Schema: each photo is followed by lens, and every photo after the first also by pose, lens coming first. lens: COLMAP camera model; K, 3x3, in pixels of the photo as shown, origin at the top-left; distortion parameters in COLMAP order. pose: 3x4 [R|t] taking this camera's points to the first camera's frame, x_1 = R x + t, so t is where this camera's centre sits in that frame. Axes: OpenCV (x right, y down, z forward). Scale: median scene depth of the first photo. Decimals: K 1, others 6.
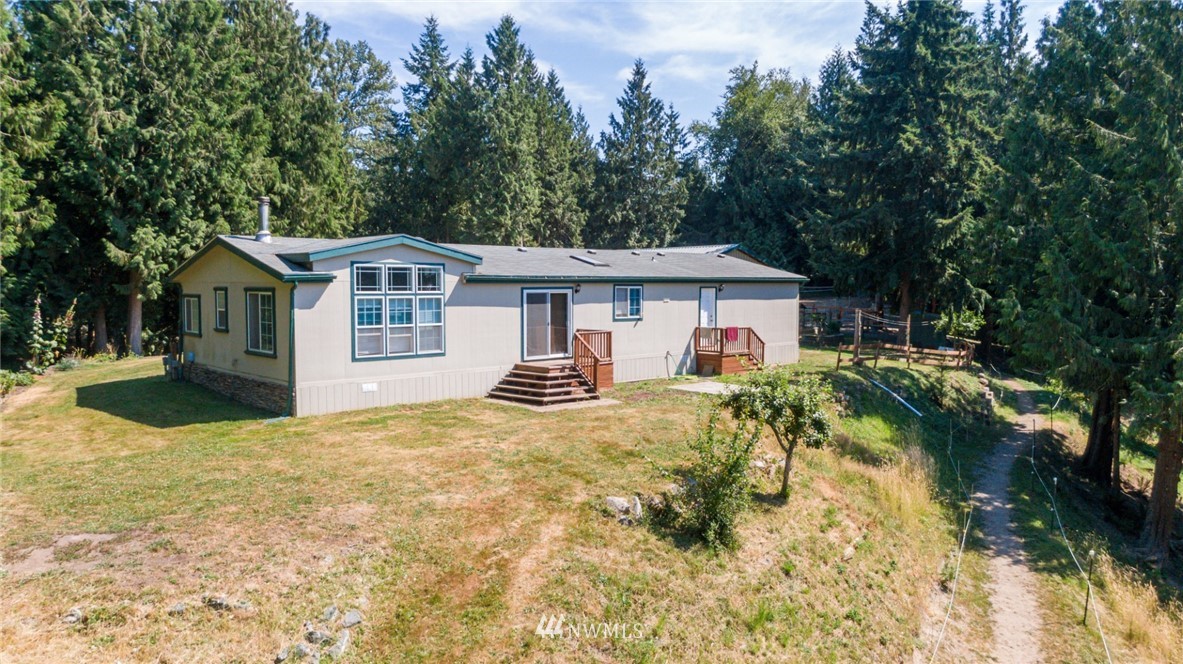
lens RADIAL K [[839.0, 0, 591.7], [0, 839.0, 332.2], [0, 0, 1]] dist [-0.012514, -0.002524]
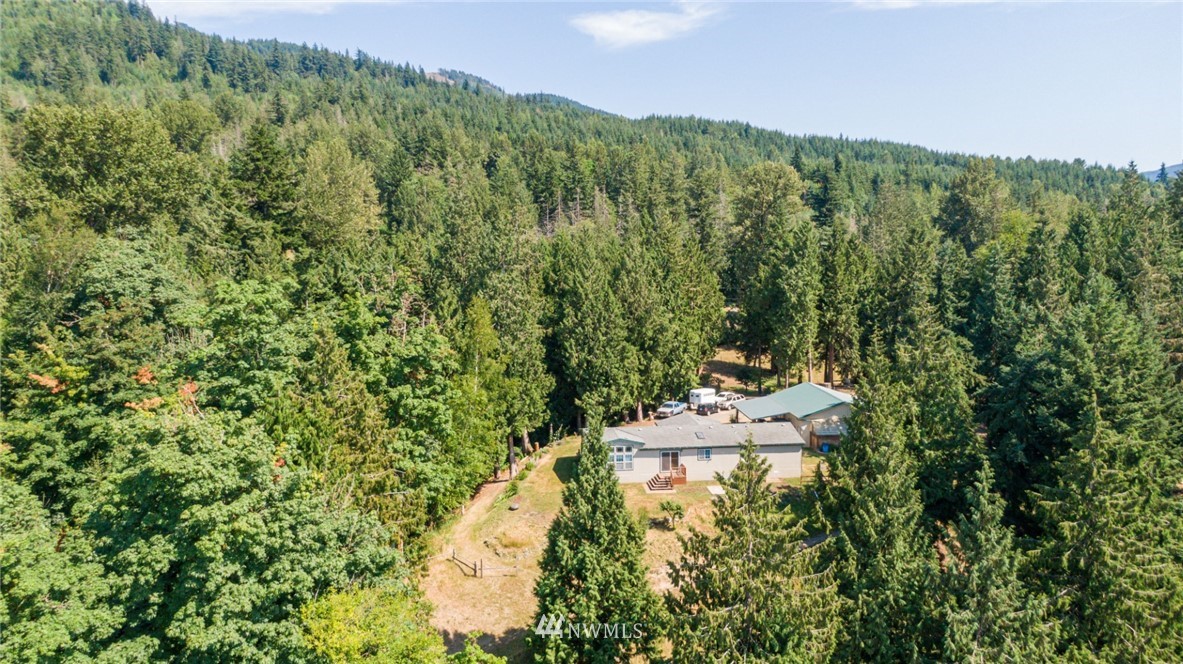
lens RADIAL K [[839.0, 0, 591.5], [0, 839.0, 331.9], [0, 0, 1]] dist [-0.012514, -0.002524]
pose [[0.787146, 0.076223, -0.612039, 1.497997], [-0.018238, 0.994777, 0.100432, -0.752582], [0.616497, -0.067892, 0.784425, -1.521527]]
